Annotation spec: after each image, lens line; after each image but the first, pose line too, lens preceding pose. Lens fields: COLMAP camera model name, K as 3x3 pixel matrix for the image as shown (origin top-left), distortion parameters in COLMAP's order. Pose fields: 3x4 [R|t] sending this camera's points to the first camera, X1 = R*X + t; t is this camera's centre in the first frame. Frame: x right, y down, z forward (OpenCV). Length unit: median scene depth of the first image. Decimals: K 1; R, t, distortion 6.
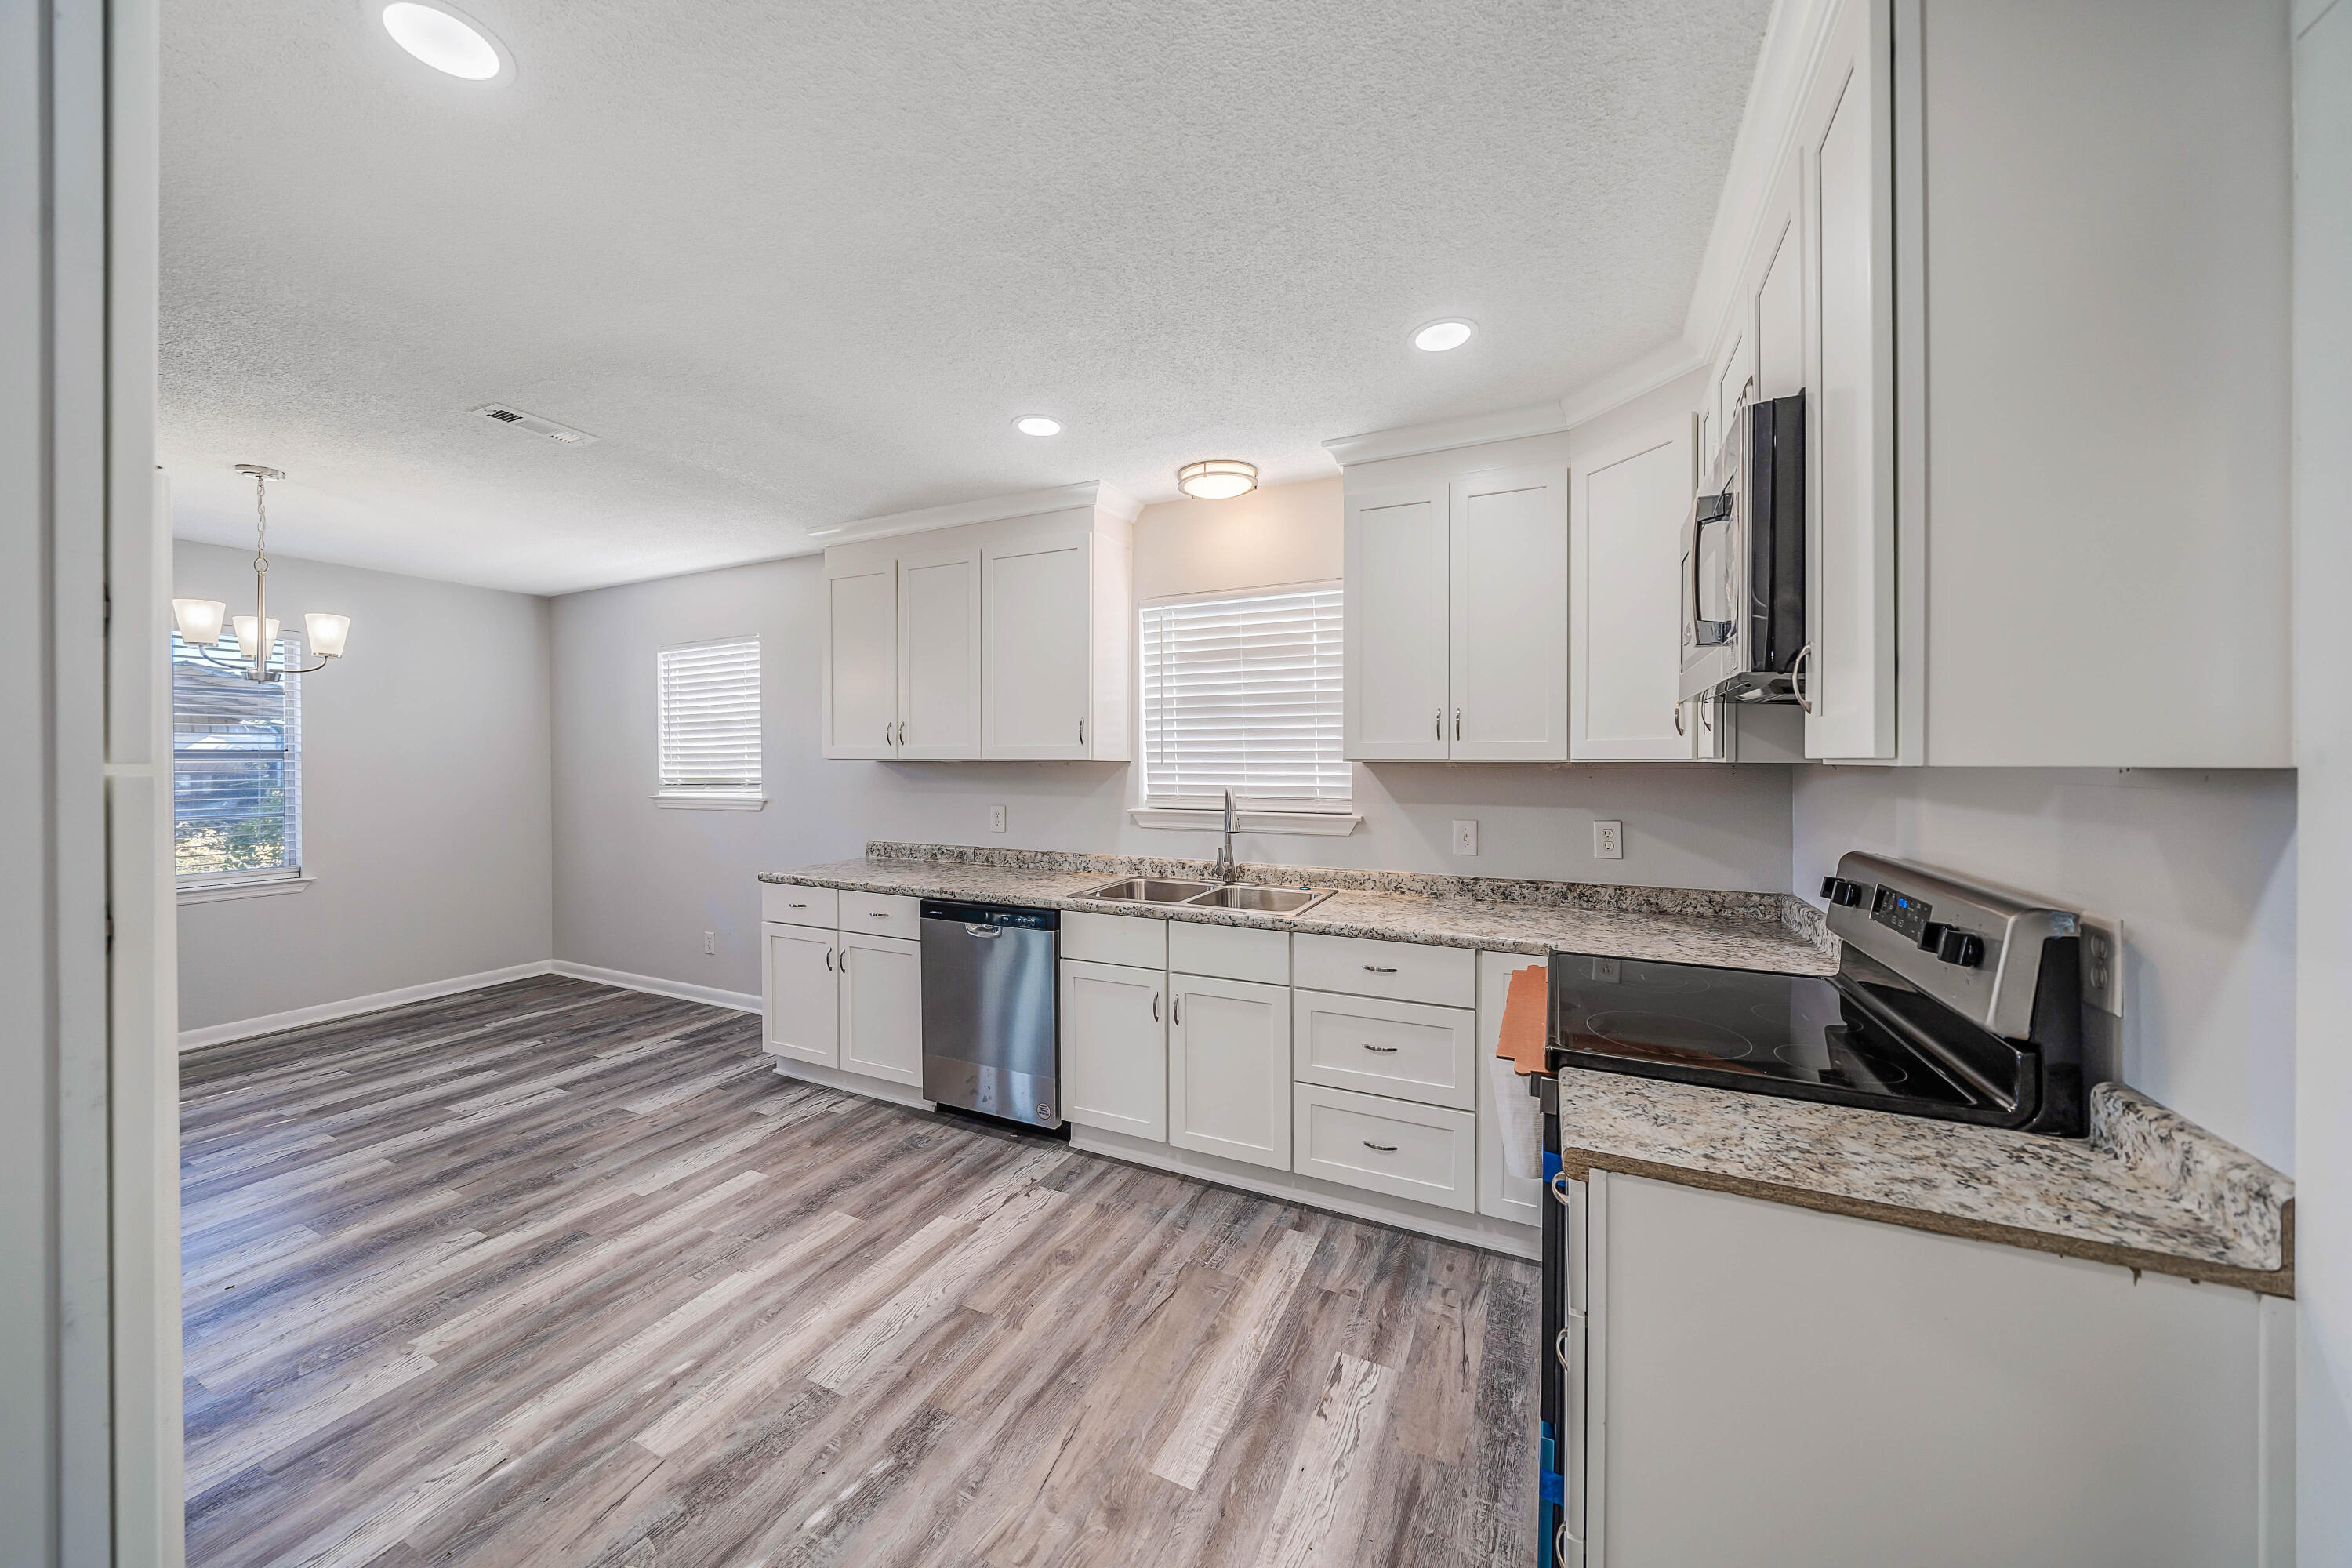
lens RADIAL K [[819.9, 0, 1166.6], [0, 819.9, 769.9], [0, 0, 1]] dist [-0.006489, 0.000252]
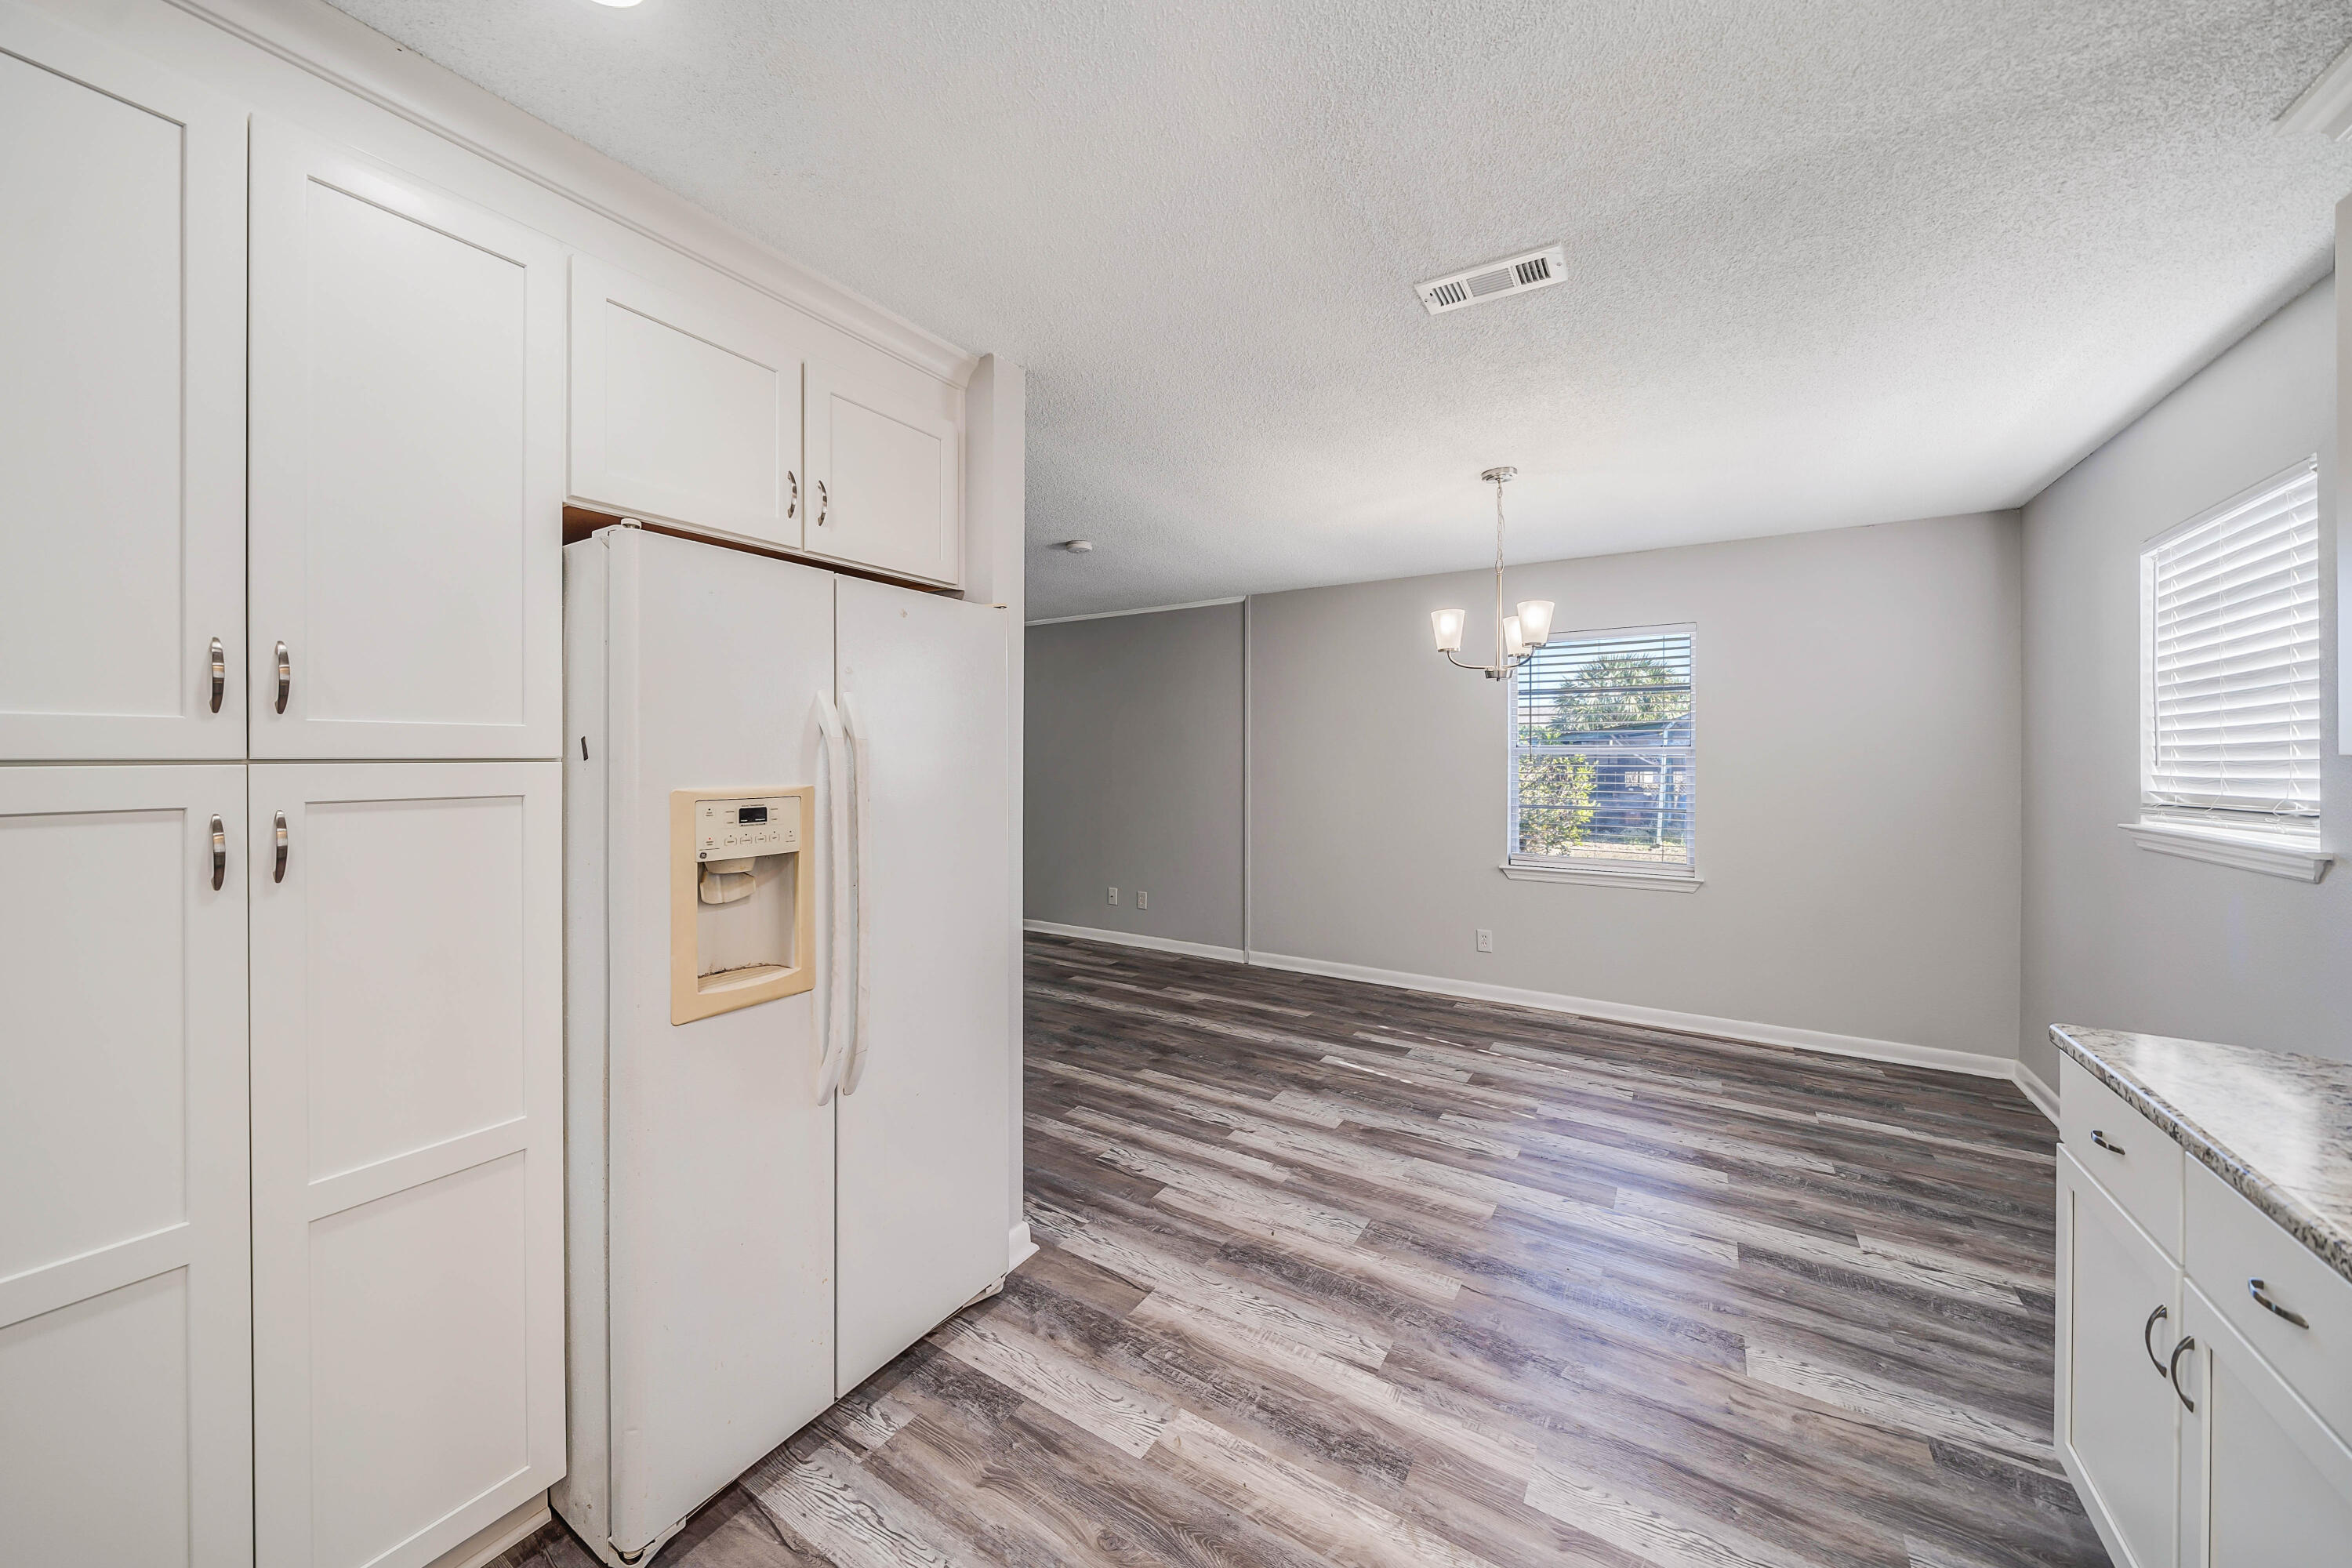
lens RADIAL K [[819.9, 0, 1164.4], [0, 819.9, 754.0], [0, 0, 1]] dist [-0.006489, 0.000252]
pose [[-0.122842, -0.003533, -0.992420, -0.024231], [-0.015606, 0.999877, -0.001628, -0.006683], [0.992304, 0.015288, -0.122882, 0.640235]]
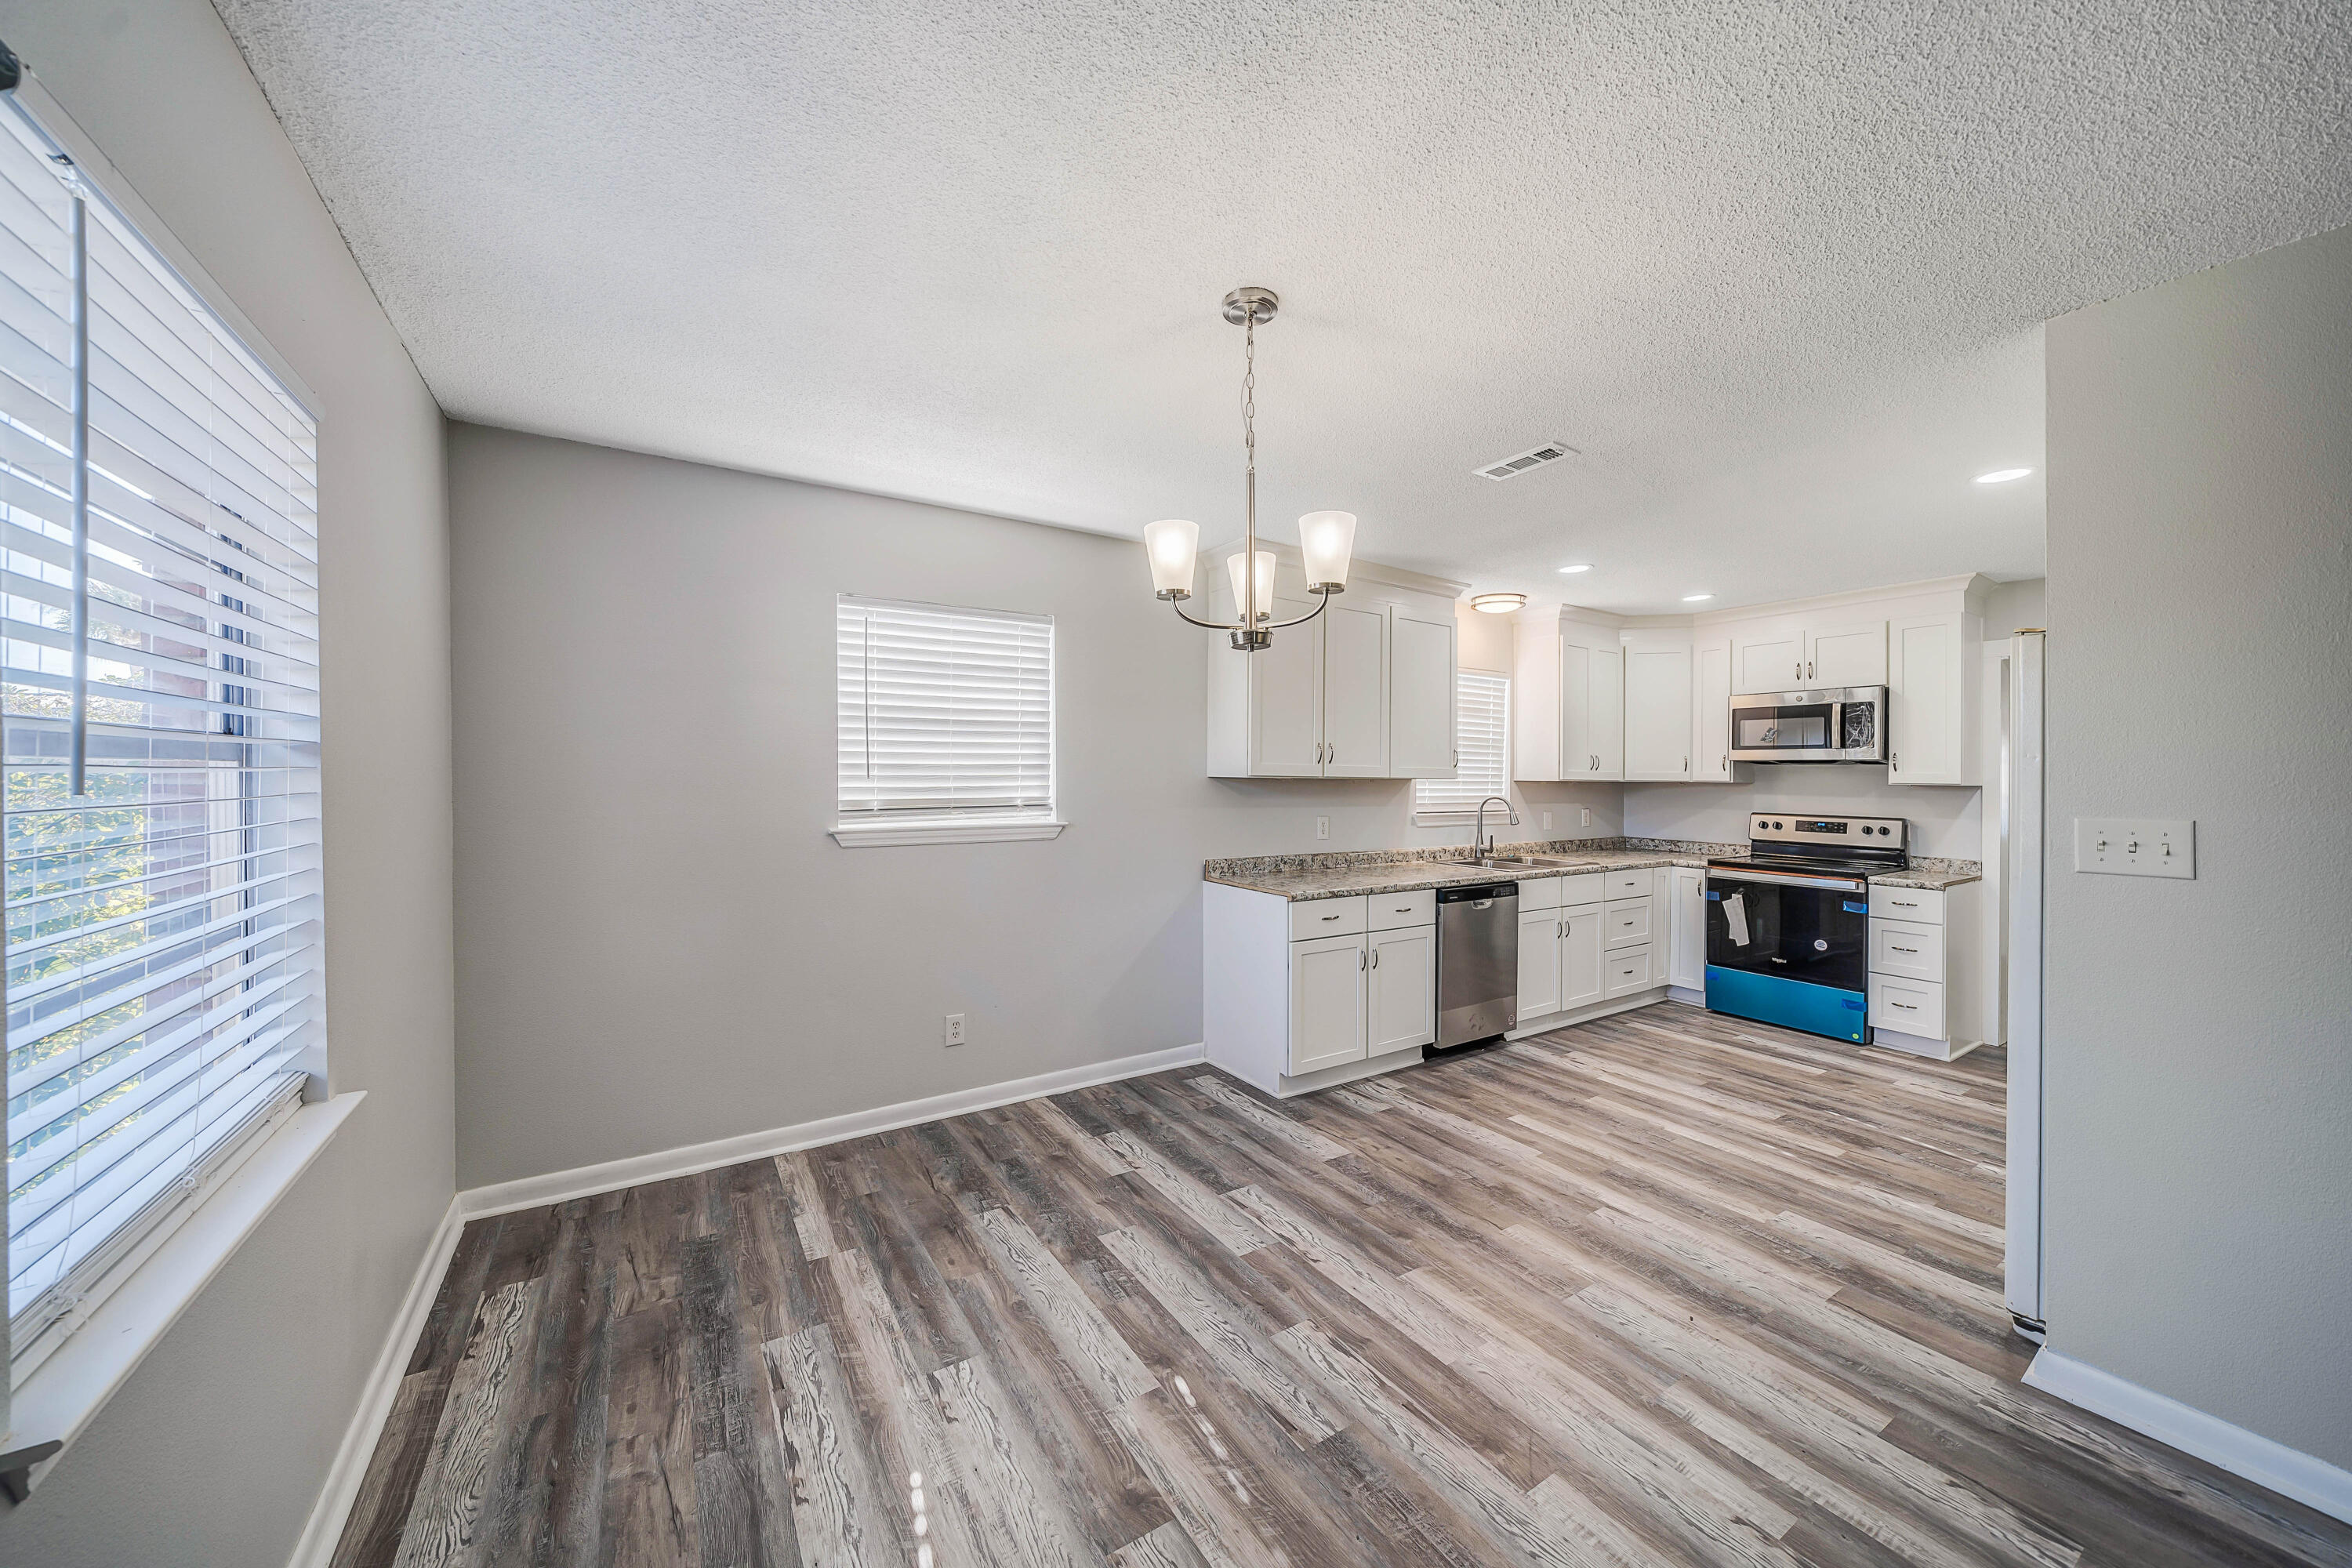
lens RADIAL K [[819.9, 0, 1161.2], [0, 819.9, 745.8], [0, 0, 1]] dist [-0.006489, 0.000252]
pose [[0.533802, 0.036641, 0.844816, -1.539147], [0.001708, 0.999012, -0.044408, -0.007269], [-0.845608, 0.025148, 0.533212, 0.652124]]
